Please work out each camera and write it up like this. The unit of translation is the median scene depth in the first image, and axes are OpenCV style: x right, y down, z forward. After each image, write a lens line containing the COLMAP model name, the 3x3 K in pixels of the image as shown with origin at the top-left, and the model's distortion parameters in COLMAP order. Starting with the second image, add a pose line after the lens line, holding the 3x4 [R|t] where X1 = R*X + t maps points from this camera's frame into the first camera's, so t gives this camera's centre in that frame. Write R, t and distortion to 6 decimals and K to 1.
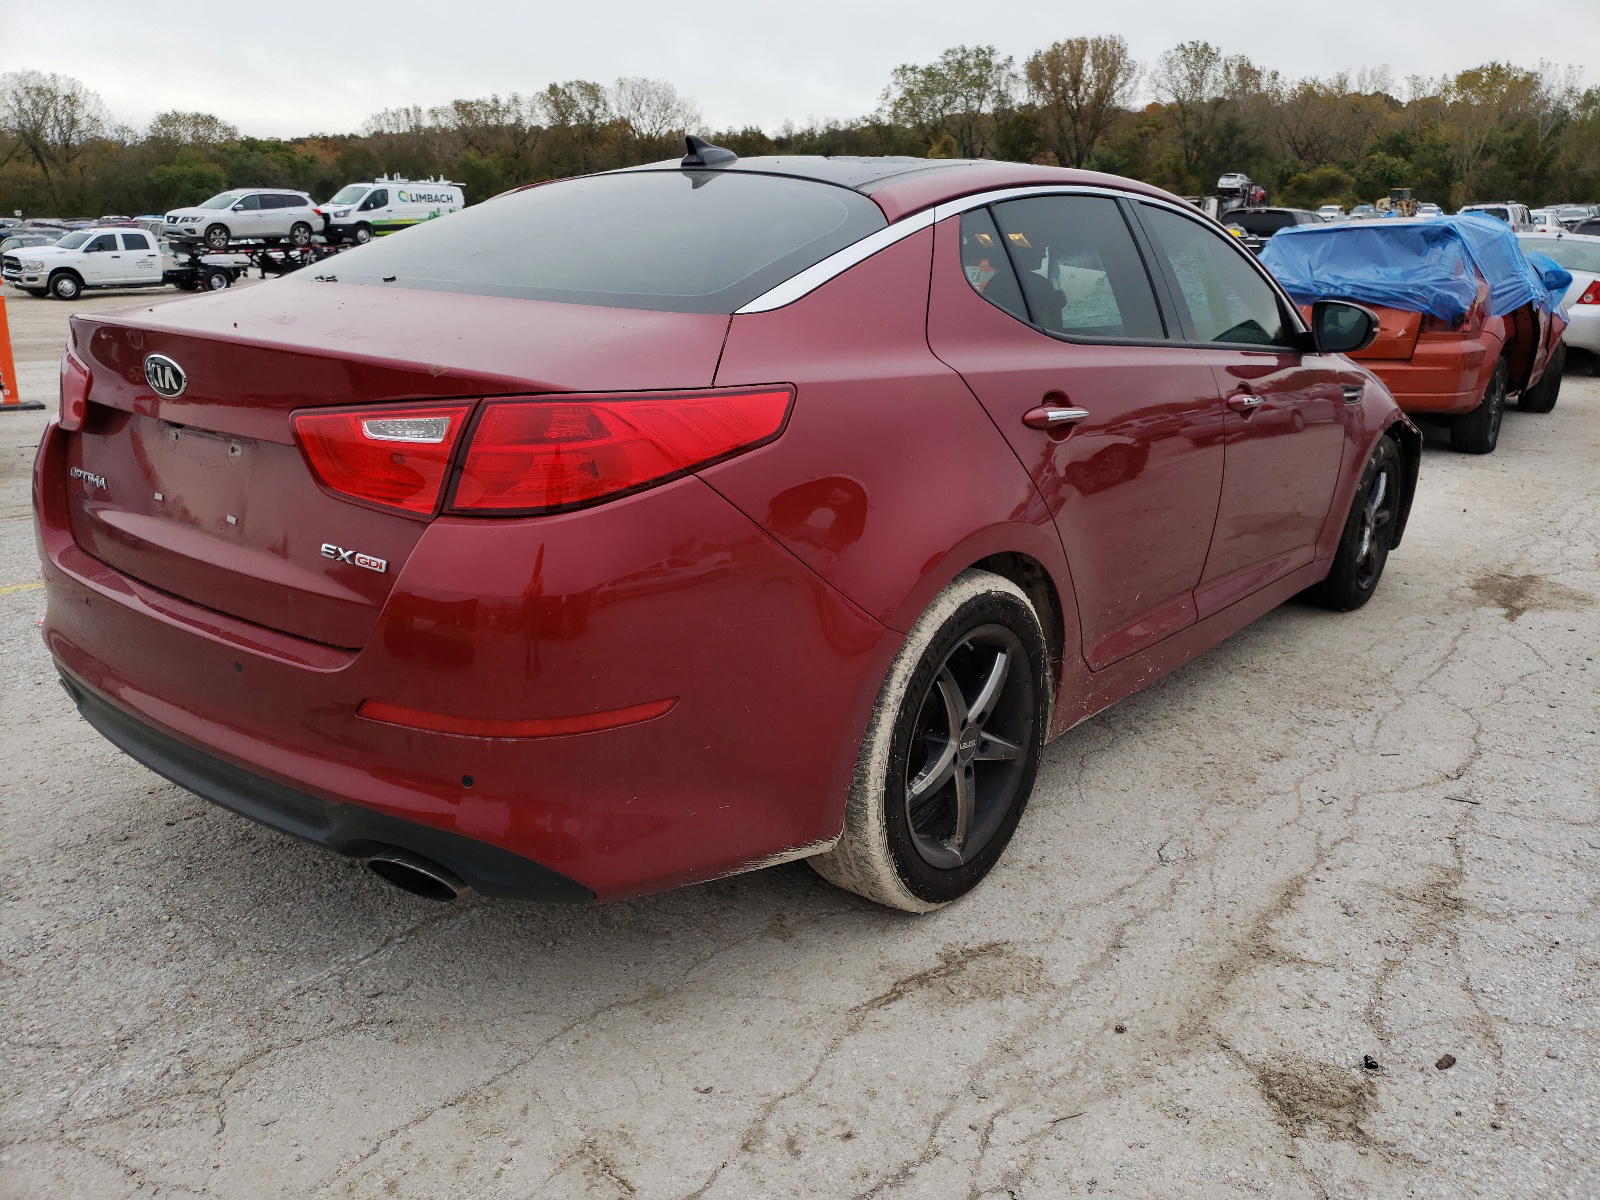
lens RADIAL K [[1234.4, 0, 800.0], [0, 1234.4, 600.0], [0, 0, 1]] dist [0.006937, -0.002381]
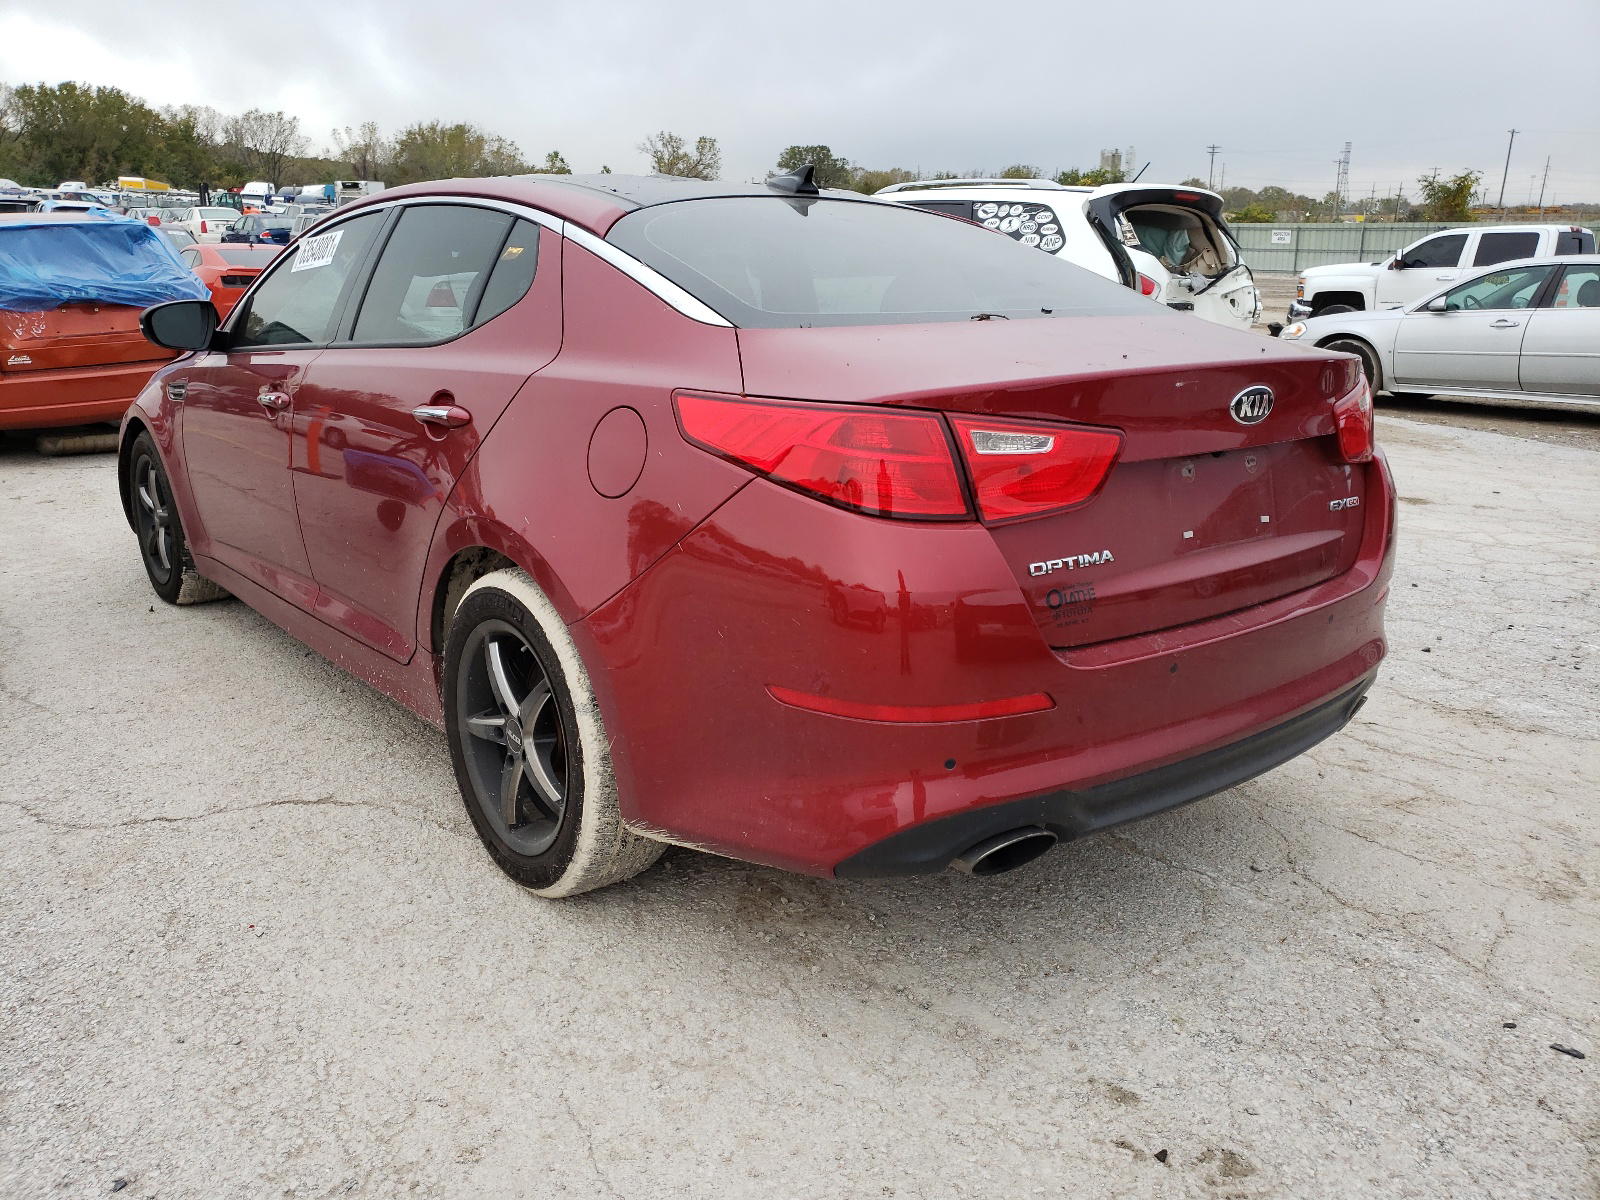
lens RADIAL K [[1352.3, 0, 800.0], [0, 1352.3, 600.0], [0, 0, 1]] dist [0.010043, 0.009602]
pose [[0.185053, -0.259537, 0.947837, -1.523850], [0.275019, 0.939634, 0.203597, -0.306472], [-0.943462, 0.222997, 0.245260, 0.970743]]
